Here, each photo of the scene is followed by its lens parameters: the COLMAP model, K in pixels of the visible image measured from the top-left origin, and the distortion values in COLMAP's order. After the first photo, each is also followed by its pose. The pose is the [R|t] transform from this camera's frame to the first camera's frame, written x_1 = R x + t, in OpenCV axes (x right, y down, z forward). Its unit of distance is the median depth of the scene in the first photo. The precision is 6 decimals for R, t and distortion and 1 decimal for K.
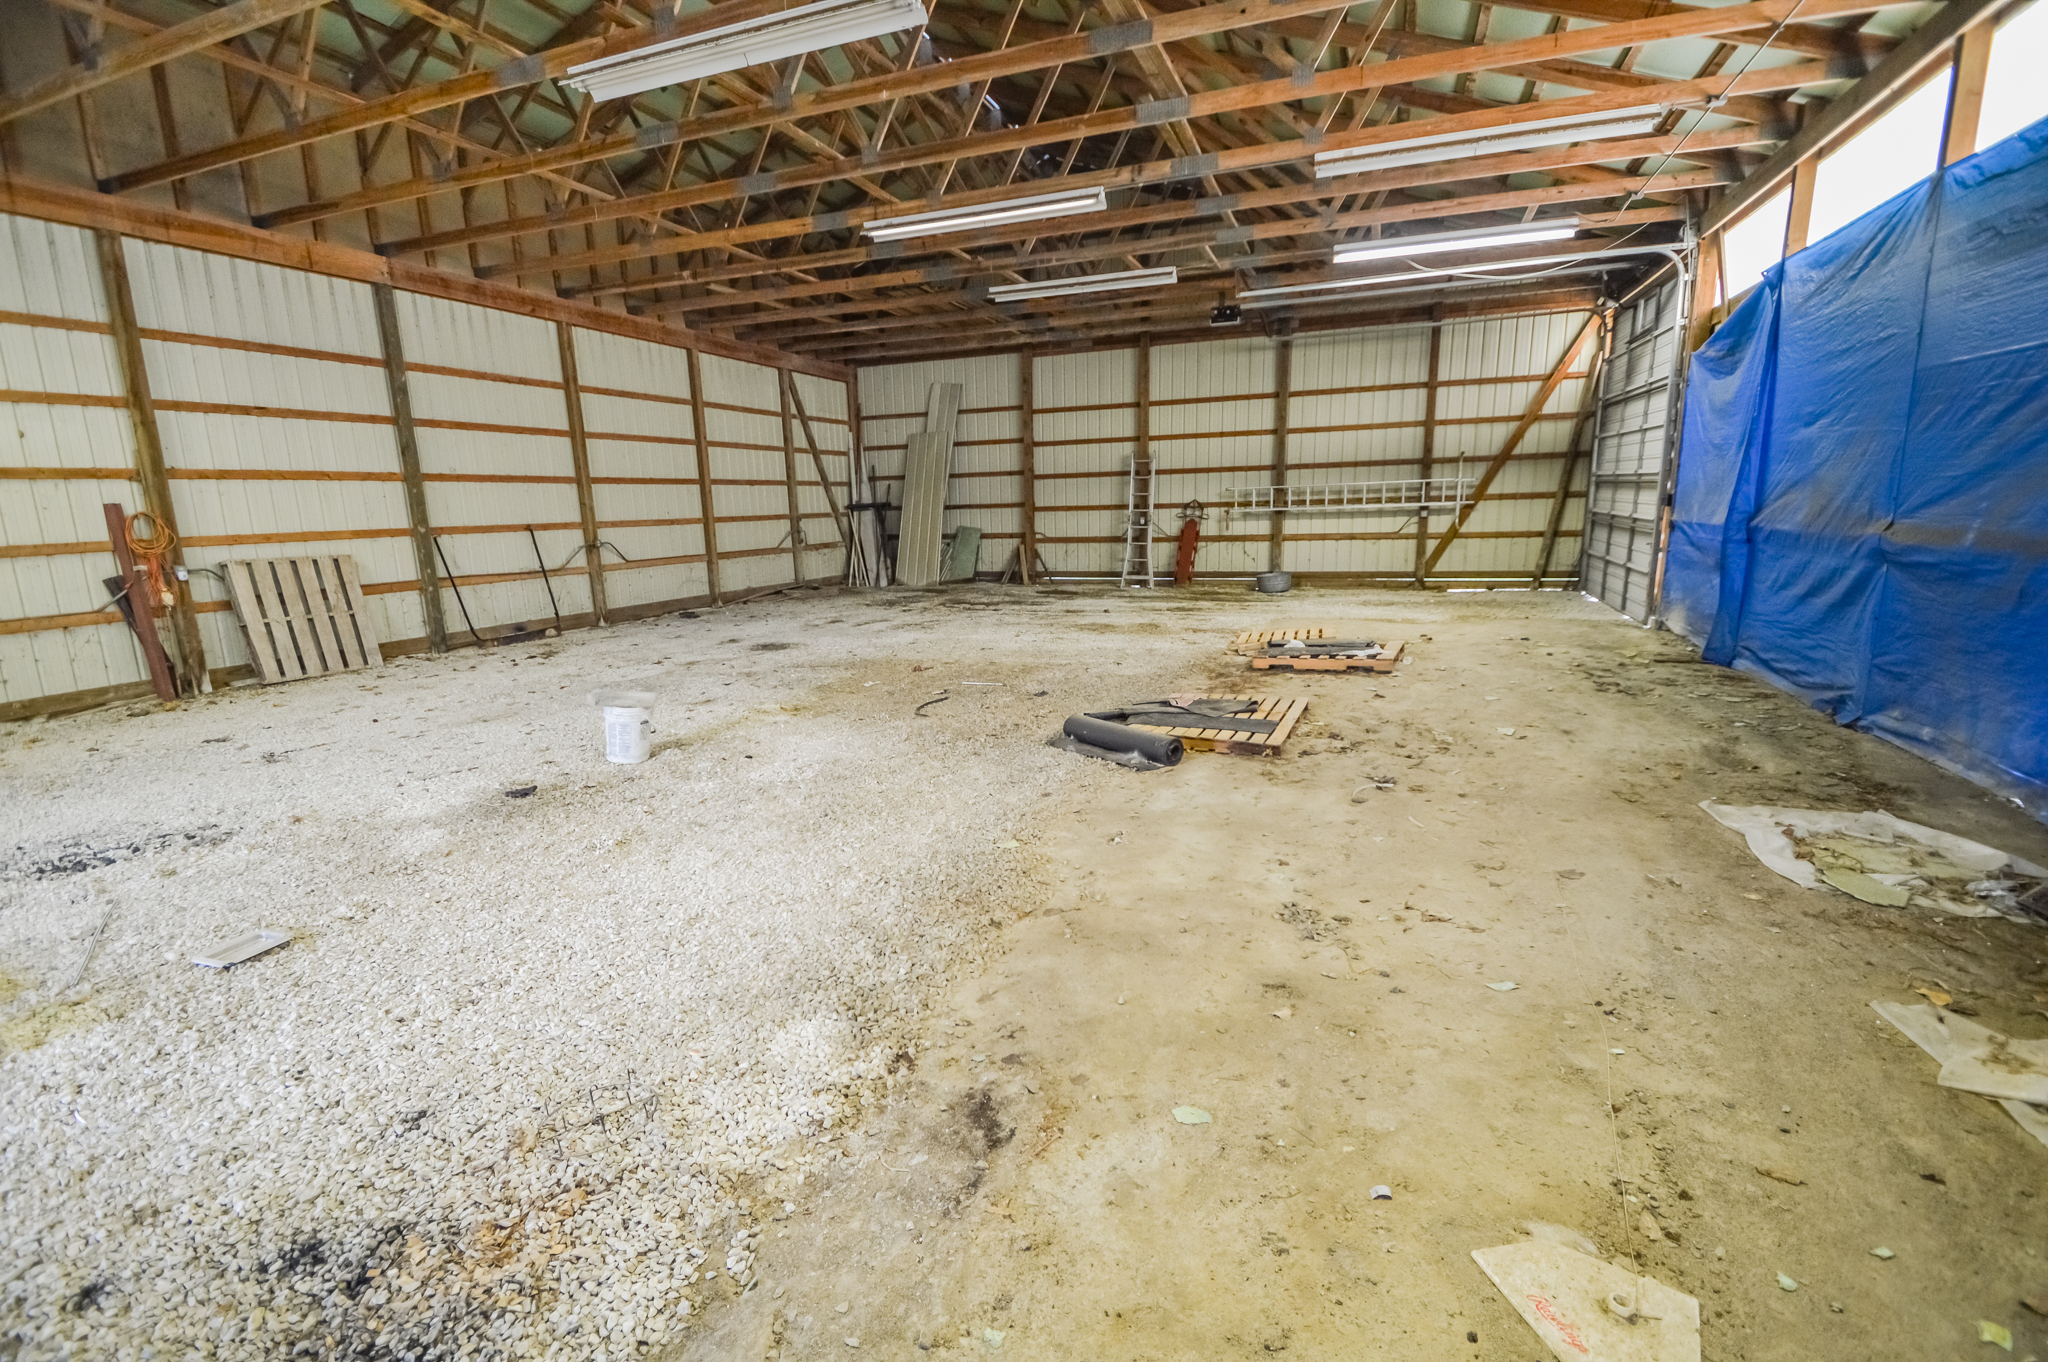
lens RADIAL K [[920.5, 0, 1011.7], [0, 920.5, 703.9], [0, 0, 1]] dist [0.020194, -0.019320]
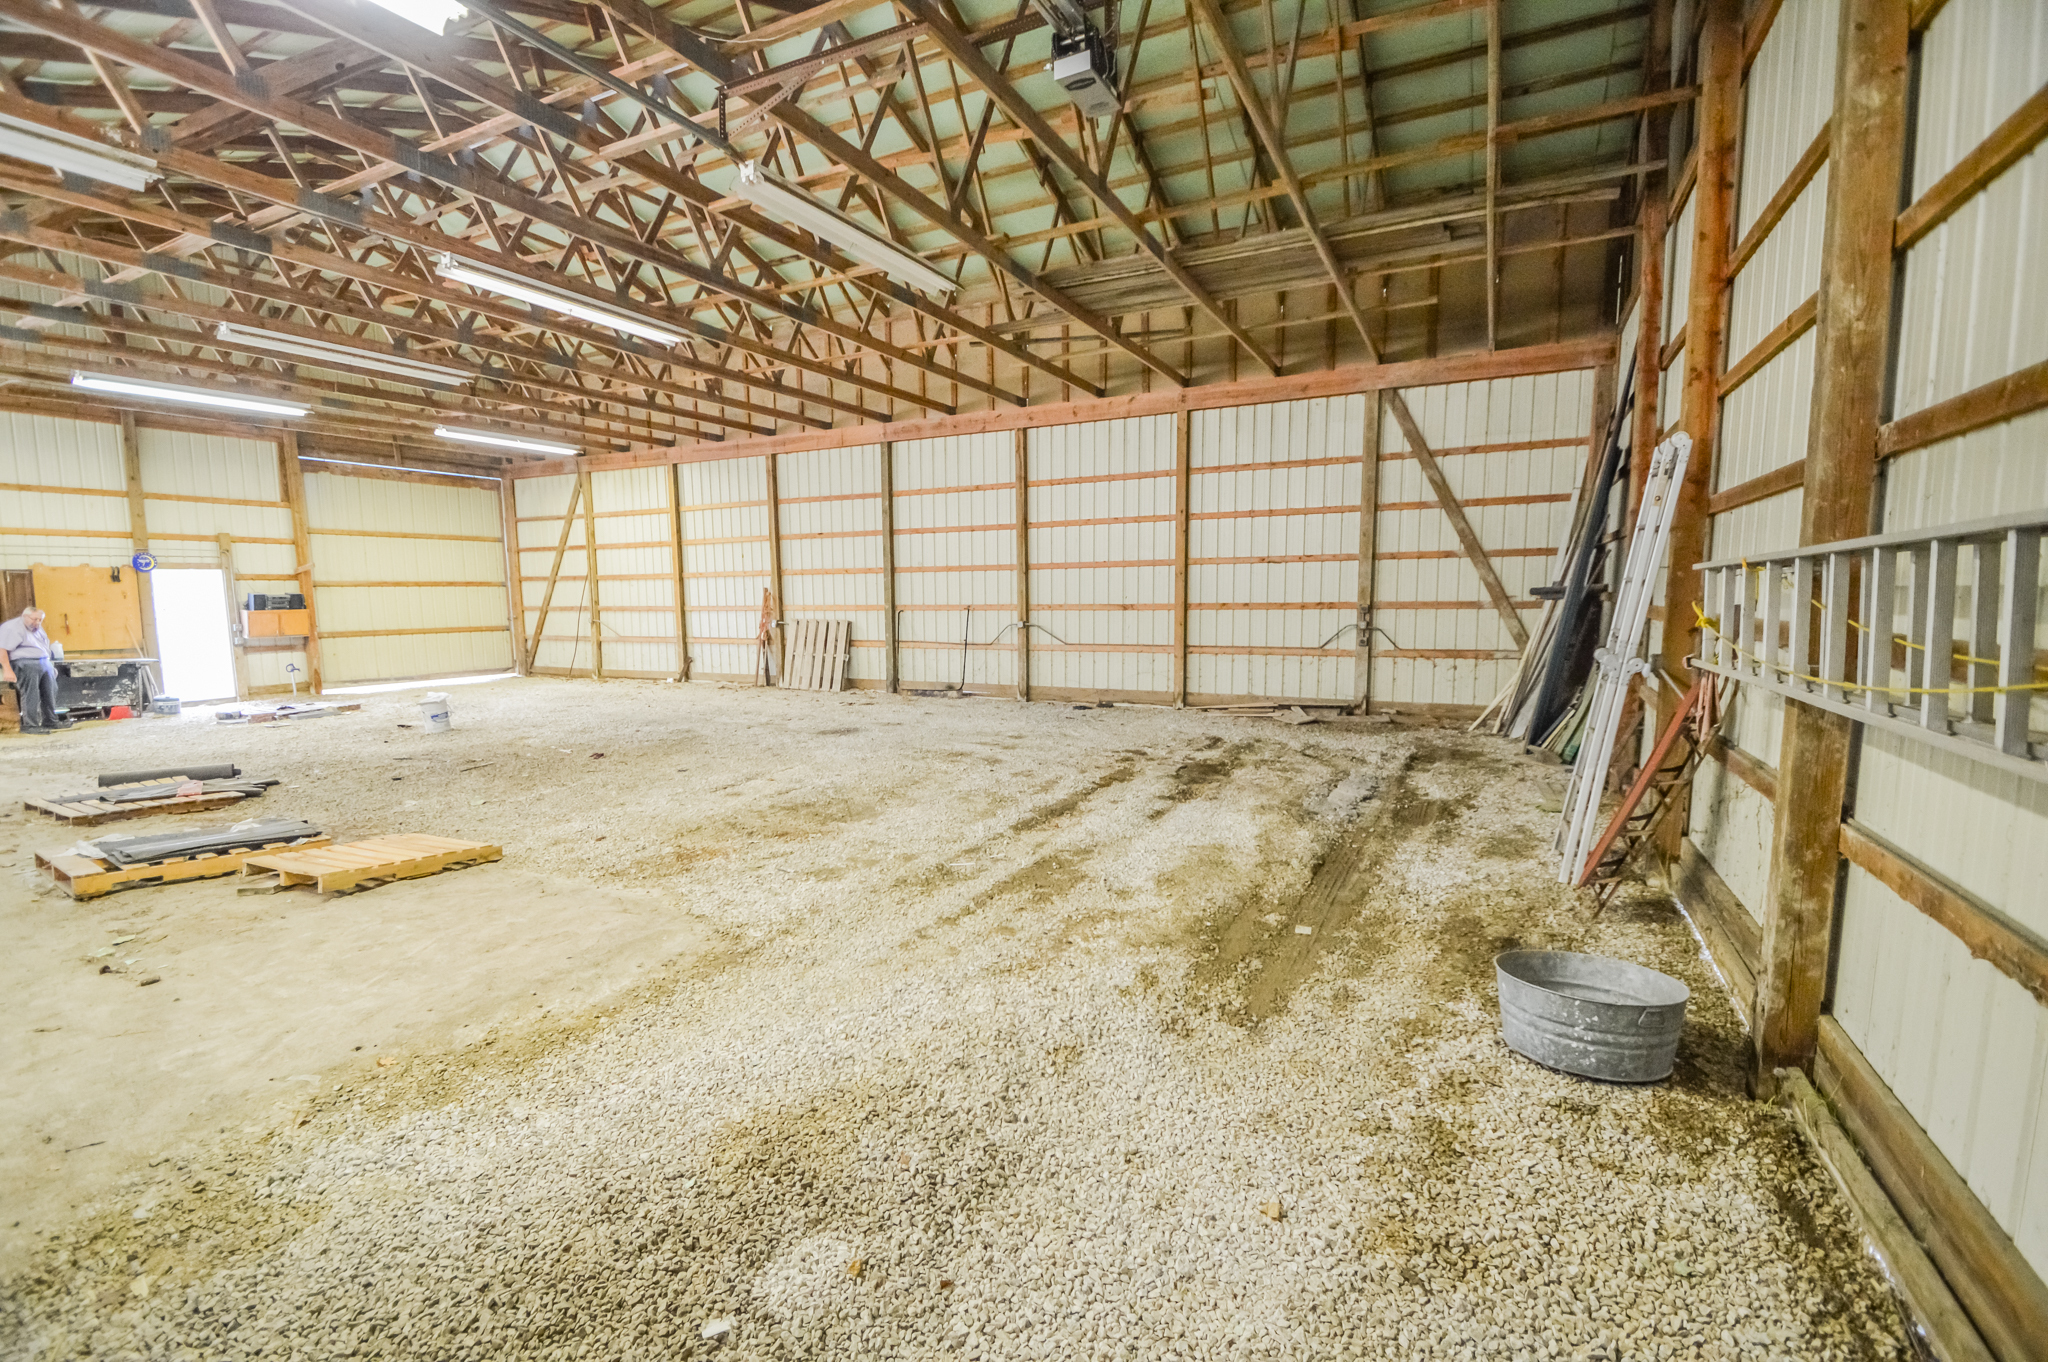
lens RADIAL K [[920.5, 0, 1011.7], [0, 920.5, 703.9], [0, 0, 1]] dist [0.020194, -0.019320]
pose [[-0.105652, 0.121297, -0.986978, 0.526213], [-0.210582, 0.967293, 0.141420, -0.196324], [0.971850, 0.222781, -0.076653, 0.919396]]
